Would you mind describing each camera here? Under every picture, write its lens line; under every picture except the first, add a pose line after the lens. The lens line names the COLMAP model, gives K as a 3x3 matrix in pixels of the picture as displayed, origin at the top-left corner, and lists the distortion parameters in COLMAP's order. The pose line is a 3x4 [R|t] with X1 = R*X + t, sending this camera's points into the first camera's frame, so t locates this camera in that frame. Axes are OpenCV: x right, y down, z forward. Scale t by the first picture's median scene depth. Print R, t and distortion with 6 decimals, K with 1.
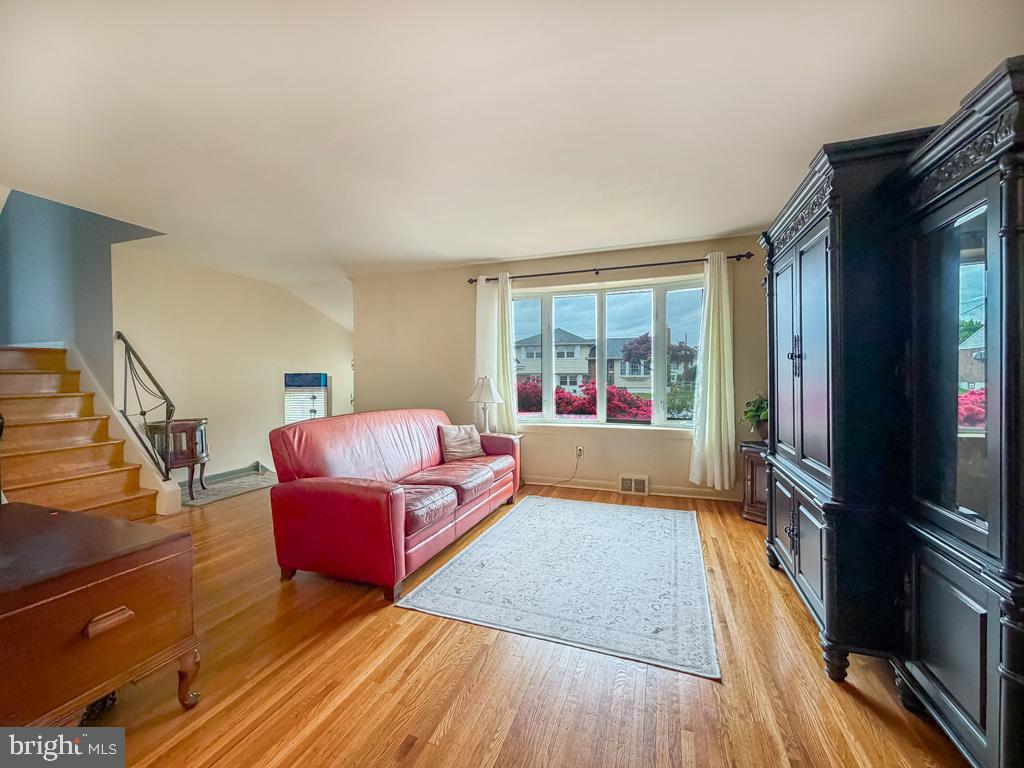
lens RADIAL K [[429.8, 0, 508.5], [0, 429.8, 380.7], [0, 0, 1]] dist [-0.000424, -0.000093]
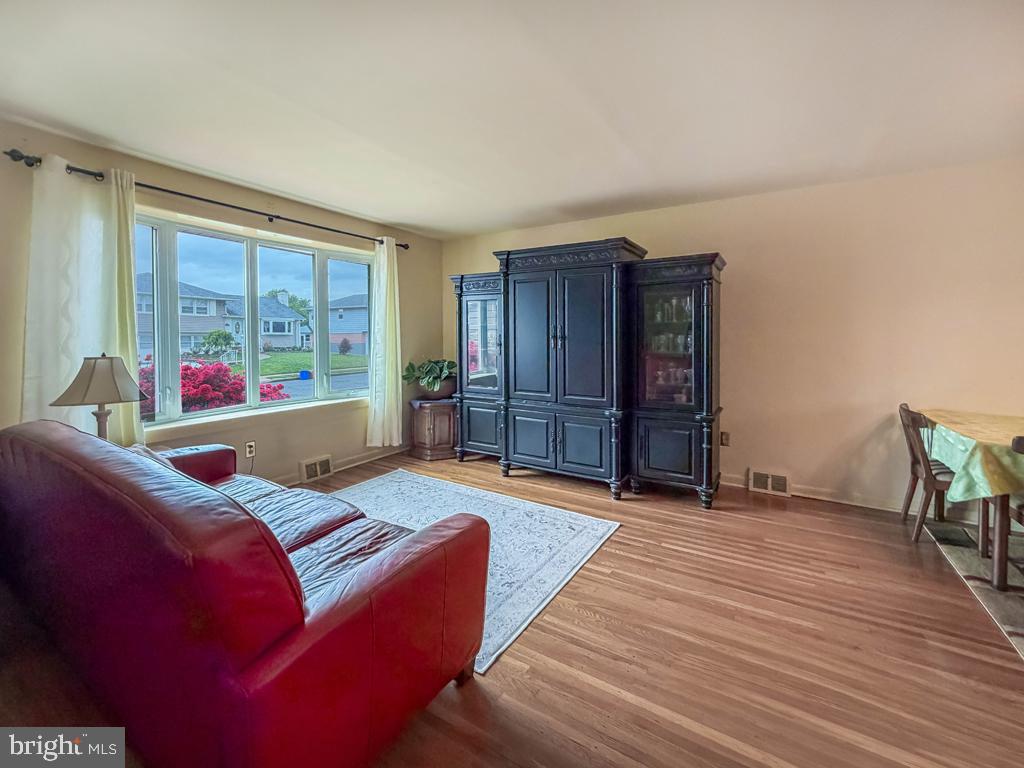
lens RADIAL K [[427.8, 0, 511.3], [0, 427.8, 341.8], [0, 0, 1]] dist [0.000587, 0.000030]
pose [[0.199640, -0.010053, 0.979818, -0.546148], [0.010365, 0.999913, 0.008147, -0.028855], [-0.979815, 0.008530, 0.199726, 0.453477]]
